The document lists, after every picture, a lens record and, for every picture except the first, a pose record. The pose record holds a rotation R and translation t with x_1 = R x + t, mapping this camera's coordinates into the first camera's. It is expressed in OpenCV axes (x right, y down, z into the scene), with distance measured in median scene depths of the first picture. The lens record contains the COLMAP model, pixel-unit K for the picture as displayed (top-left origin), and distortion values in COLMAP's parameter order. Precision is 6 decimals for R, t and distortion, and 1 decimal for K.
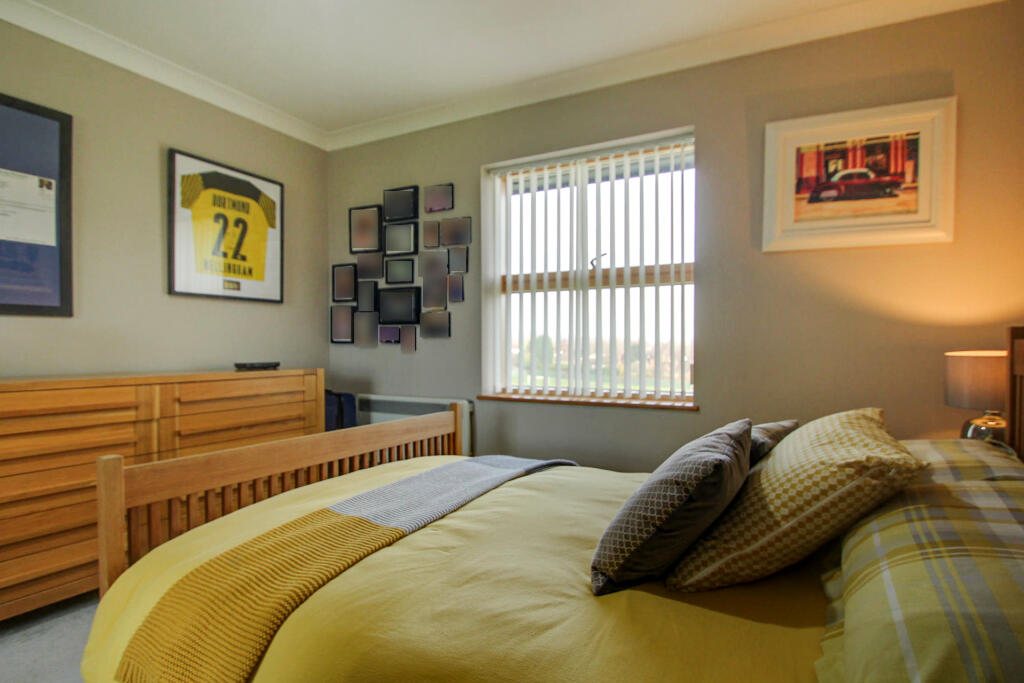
lens RADIAL K [[526.1, 0, 514.2], [0, 526.1, 353.3], [0, 0, 1]] dist [-0.000640, -0.018664]
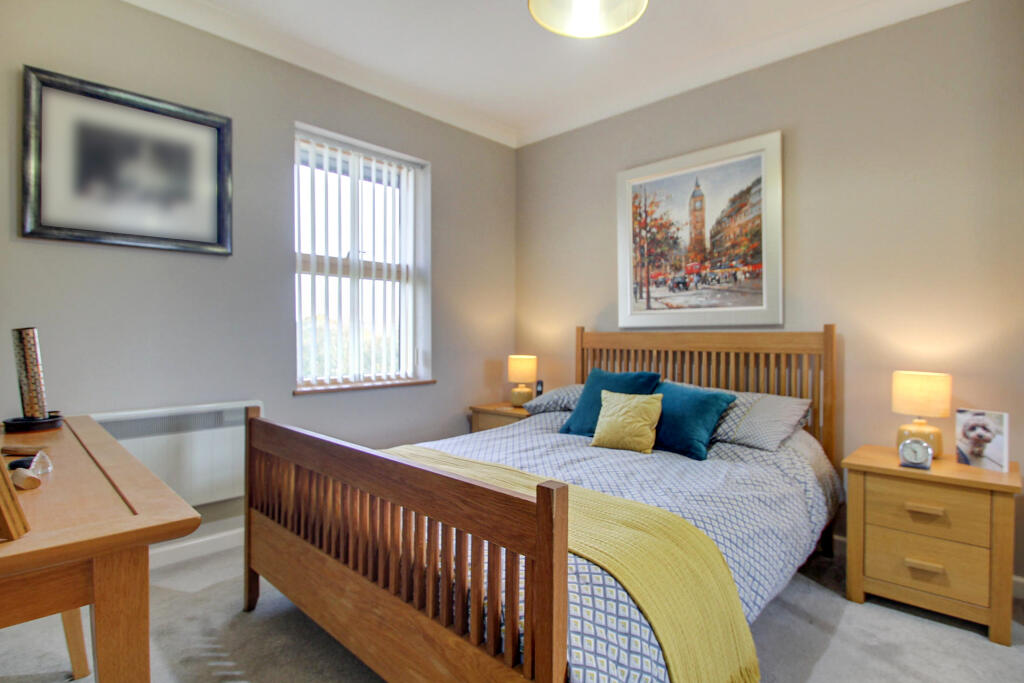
lens RADIAL K [[533.9, 0, 510.9], [0, 533.9, 333.4], [0, 0, 1]] dist [0.001143, -0.017885]
pose [[0.290254, 0.000198, 0.956950, -0.780691], [0.008376, 0.999961, -0.002748, -0.007241], [-0.956913, 0.008813, 0.290241, 0.403054]]
